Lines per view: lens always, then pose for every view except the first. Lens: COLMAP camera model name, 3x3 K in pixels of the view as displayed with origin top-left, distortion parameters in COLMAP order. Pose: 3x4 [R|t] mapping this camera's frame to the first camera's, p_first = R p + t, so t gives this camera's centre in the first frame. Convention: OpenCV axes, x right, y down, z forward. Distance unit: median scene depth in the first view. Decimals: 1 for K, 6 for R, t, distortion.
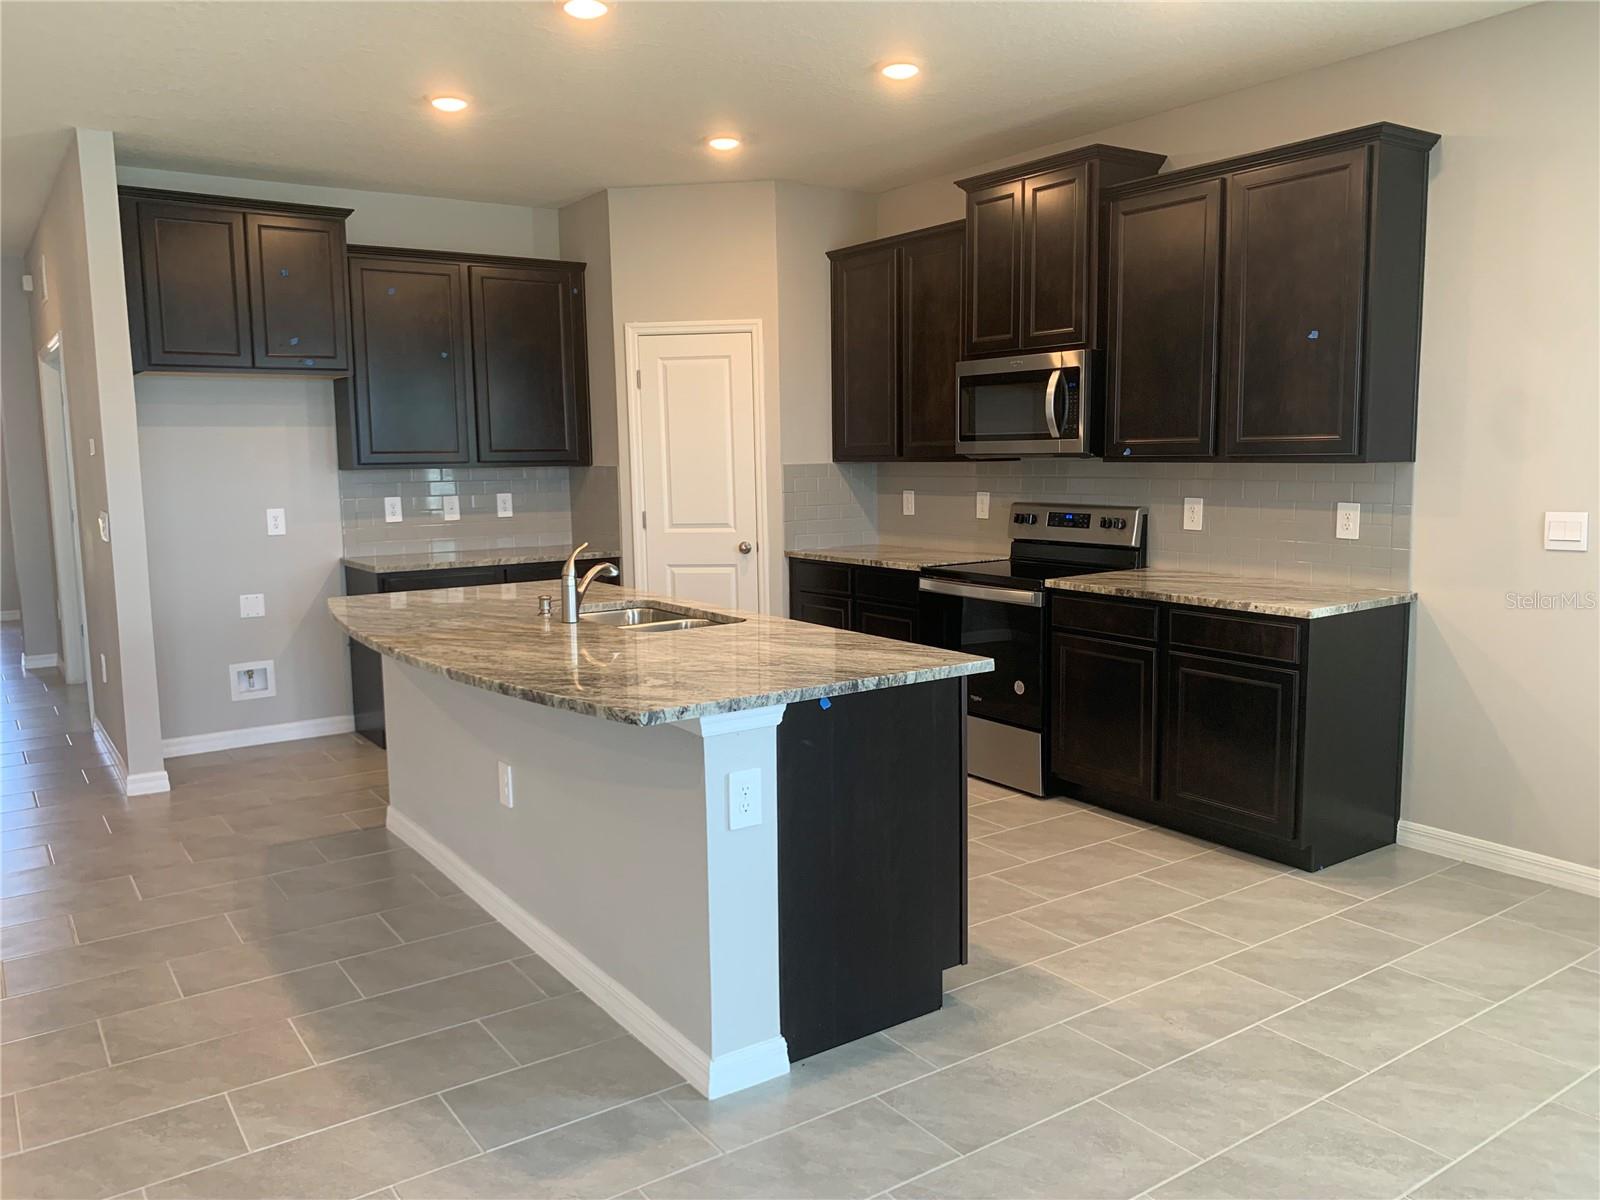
lens RADIAL K [[1217.9, 0, 800.4], [0, 1217.9, 587.9], [0, 0, 1]] dist [0.010746, -0.001684]
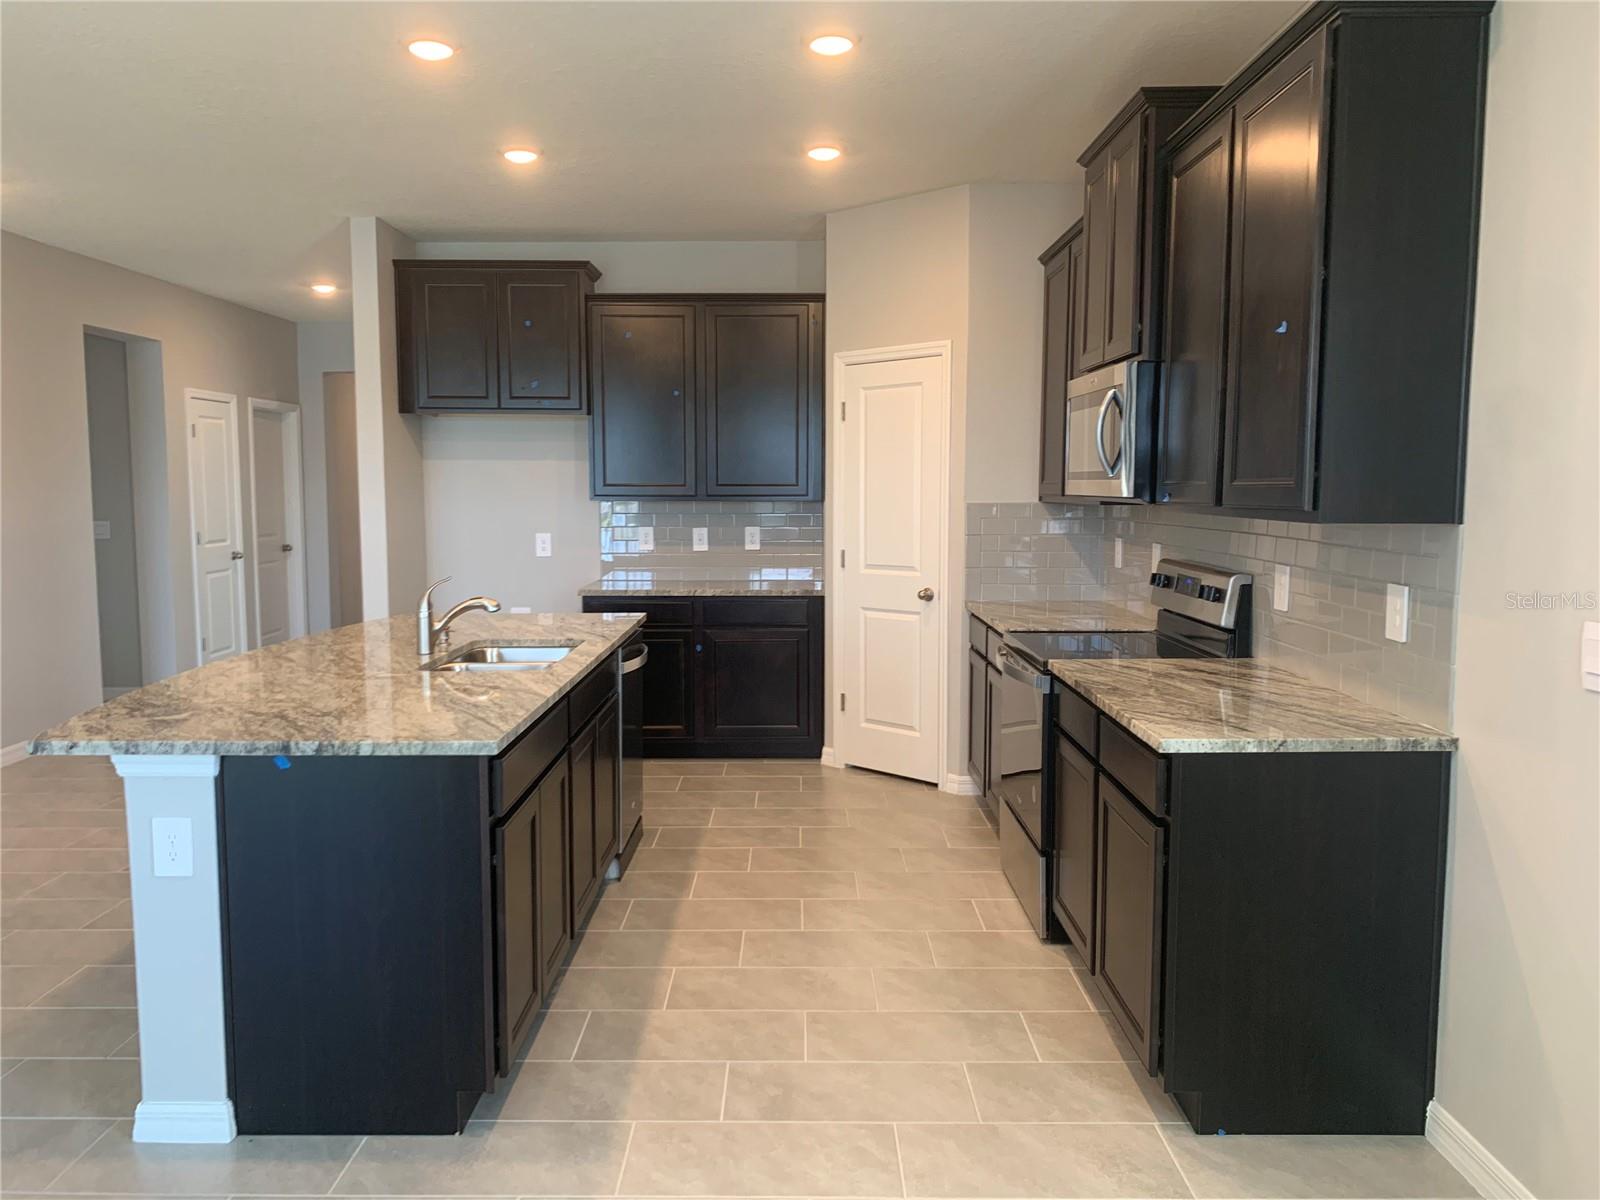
lens RADIAL K [[1218.7, 0, 771.5], [0, 1218.7, 602.5], [0, 0, 1]] dist [0.003037, -0.002429]
pose [[0.815016, 0.068551, -0.575369, 0.562468], [-0.075797, 0.997058, 0.011425, -0.043464], [0.574460, 0.034300, 0.817814, 0.296914]]
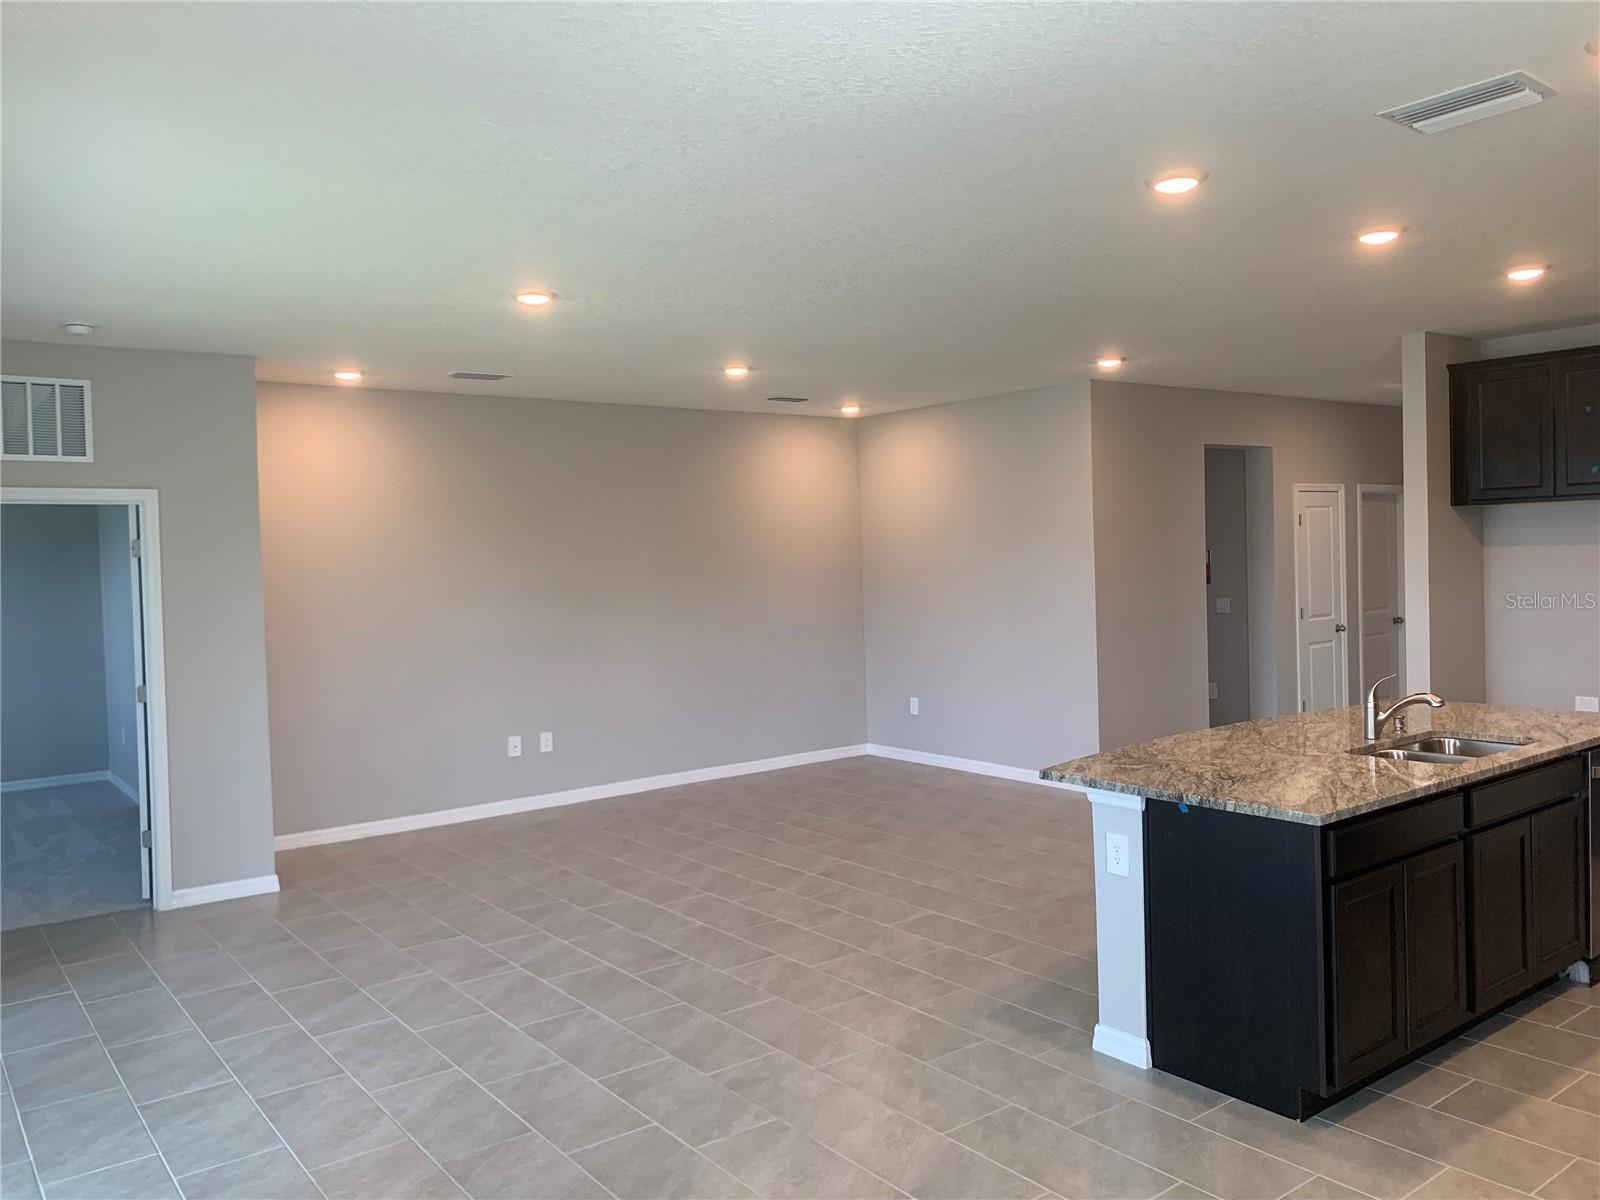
lens RADIAL K [[1217.9, 0, 800.4], [0, 1217.9, 587.9], [0, 0, 1]] dist [0.010746, -0.001684]
pose [[0.049819, 0.038740, -0.998007, 0.863776], [-0.083193, 0.995936, 0.034507, -0.101455], [0.995287, 0.081308, 0.052839, 0.329287]]
